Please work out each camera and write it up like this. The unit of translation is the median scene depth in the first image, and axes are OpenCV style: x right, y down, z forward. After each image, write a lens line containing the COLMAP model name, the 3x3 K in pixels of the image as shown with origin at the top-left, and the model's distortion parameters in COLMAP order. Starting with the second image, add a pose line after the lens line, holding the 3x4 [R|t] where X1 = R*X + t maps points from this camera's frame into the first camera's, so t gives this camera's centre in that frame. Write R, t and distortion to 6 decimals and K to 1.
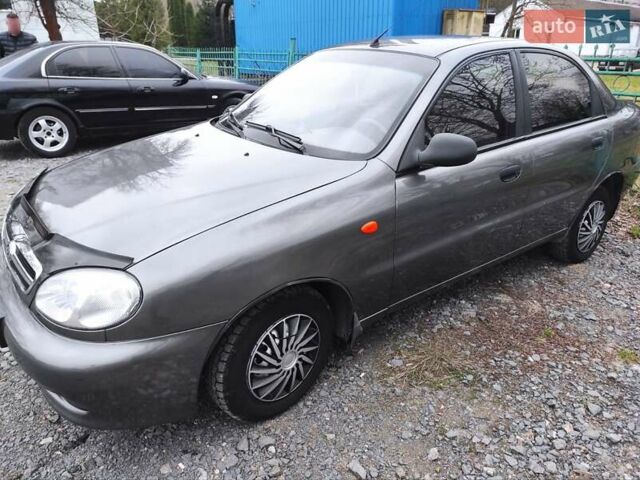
lens RADIAL K [[479.7, 0, 319.5], [0, 479.7, 237.7], [0, 0, 1]] dist [0.028743, -0.014861]
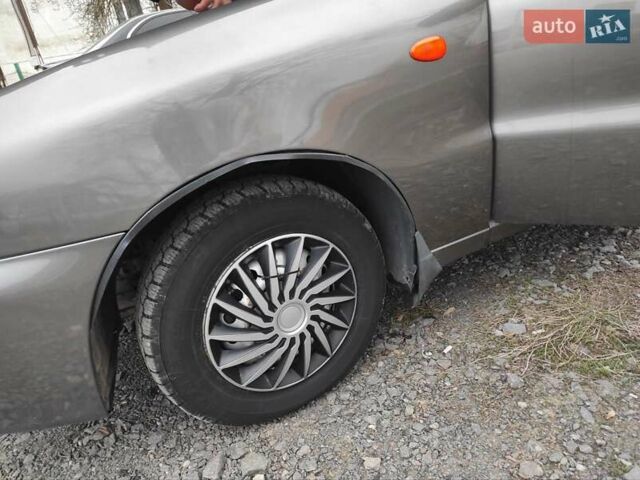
lens RADIAL K [[479.7, 0, 317.2], [0, 479.7, 239.7], [0, 0, 1]] dist [0.028743, -0.014861]
pose [[0.959984, -0.057526, -0.274082, 0.114412], [0.066544, 0.997502, 0.023711, 0.145467], [0.272033, -0.041001, 0.961414, 0.458129]]
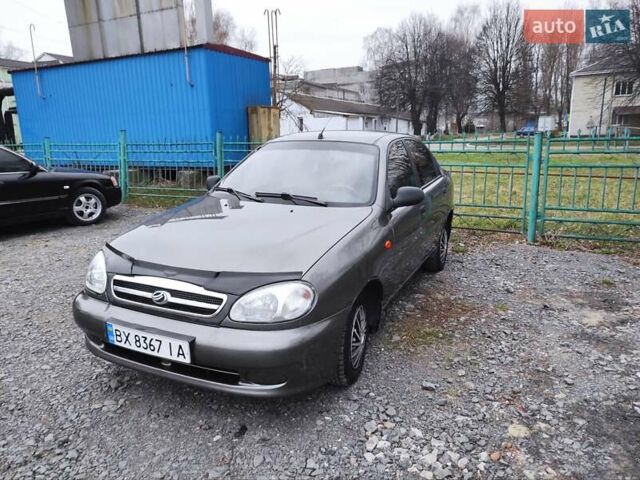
lens RADIAL K [[479.7, 0, 319.7], [0, 479.7, 241.0], [0, 0, 1]] dist [0.028743, -0.014861]
pose [[0.884447, -0.117332, 0.451649, -0.781123], [0.187374, 0.975715, -0.113450, 0.100608], [-0.427369, 0.184968, 0.884953, -0.314130]]
